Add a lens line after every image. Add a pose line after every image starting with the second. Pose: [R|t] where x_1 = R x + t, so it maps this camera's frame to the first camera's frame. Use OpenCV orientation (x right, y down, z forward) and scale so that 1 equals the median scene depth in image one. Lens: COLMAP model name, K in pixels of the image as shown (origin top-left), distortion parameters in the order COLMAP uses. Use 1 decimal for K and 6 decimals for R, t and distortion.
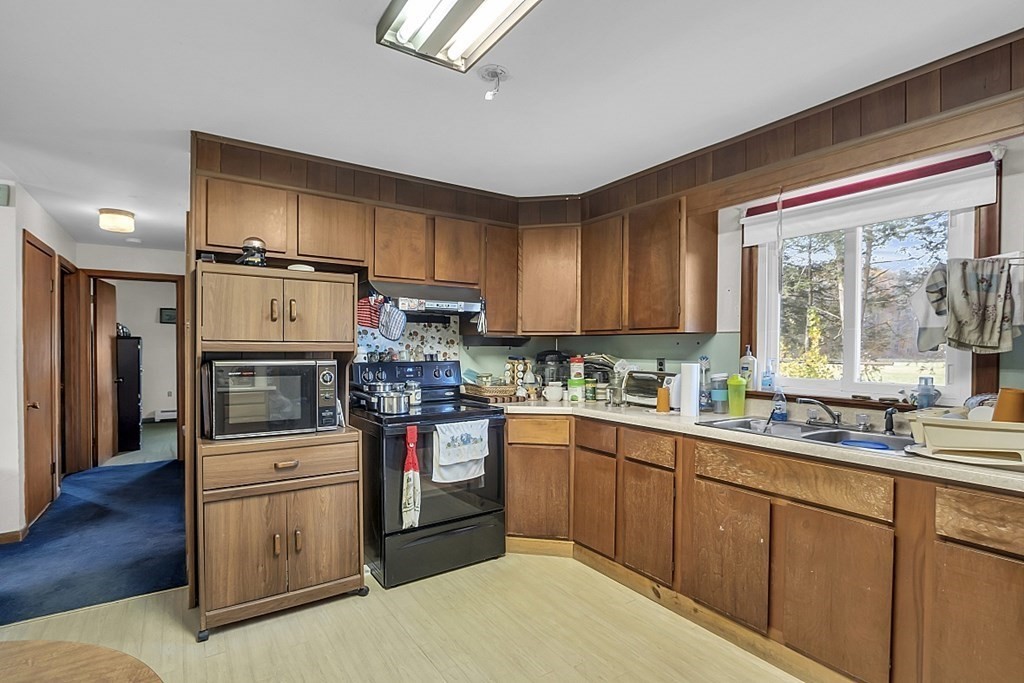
lens RADIAL K [[491.1, 0, 507.4], [0, 491.1, 347.1], [0, 0, 1]] dist [-0.009128, 0.001918]
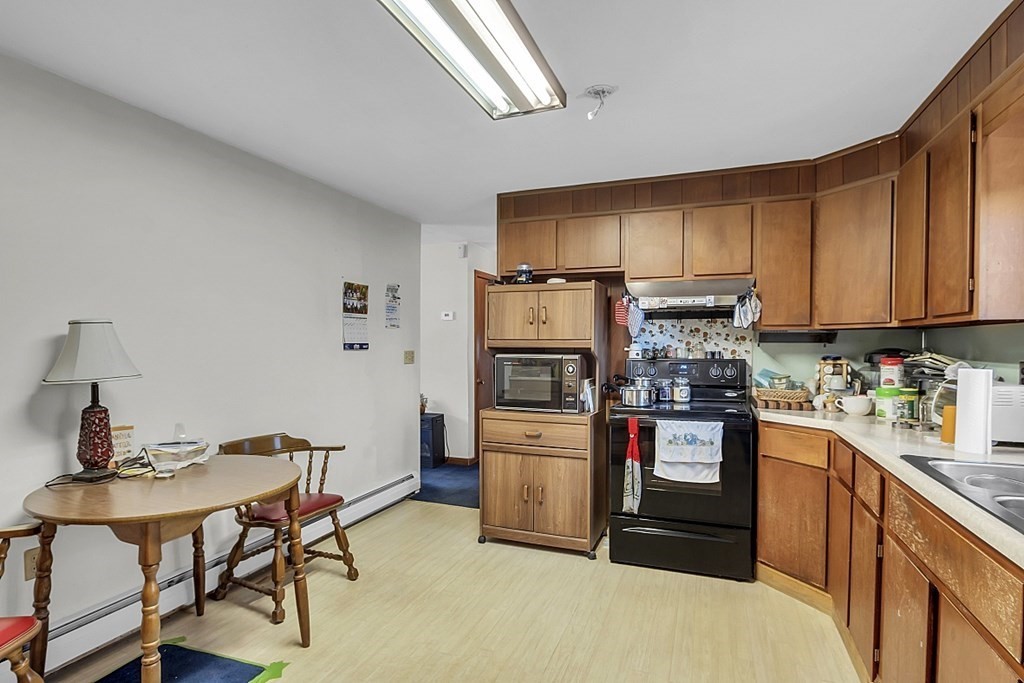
lens RADIAL K [[532.8, 0, 509.1], [0, 532.8, 343.0], [0, 0, 1]] dist [0.005463, 0.001527]
pose [[0.577882, -0.002716, -0.816116, 0.576944], [0.000715, 0.999996, -0.002821, 0.000961], [0.816120, 0.001047, 0.577881, 0.106313]]
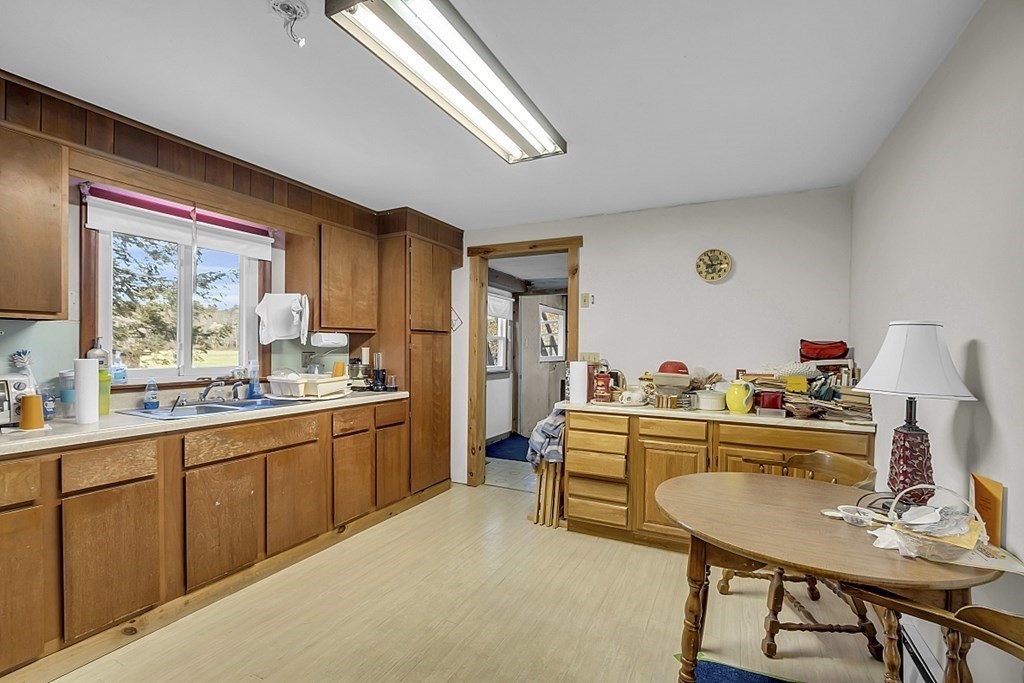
lens RADIAL K [[460.8, 0, 506.5], [0, 460.8, 342.3], [0, 0, 1]] dist [-0.019430, 0.002906]
pose [[-0.492919, -0.001664, 0.870074, -0.622775], [-0.012427, 0.999910, -0.005127, 0.000426], [-0.869987, -0.013339, -0.492895, 0.745225]]
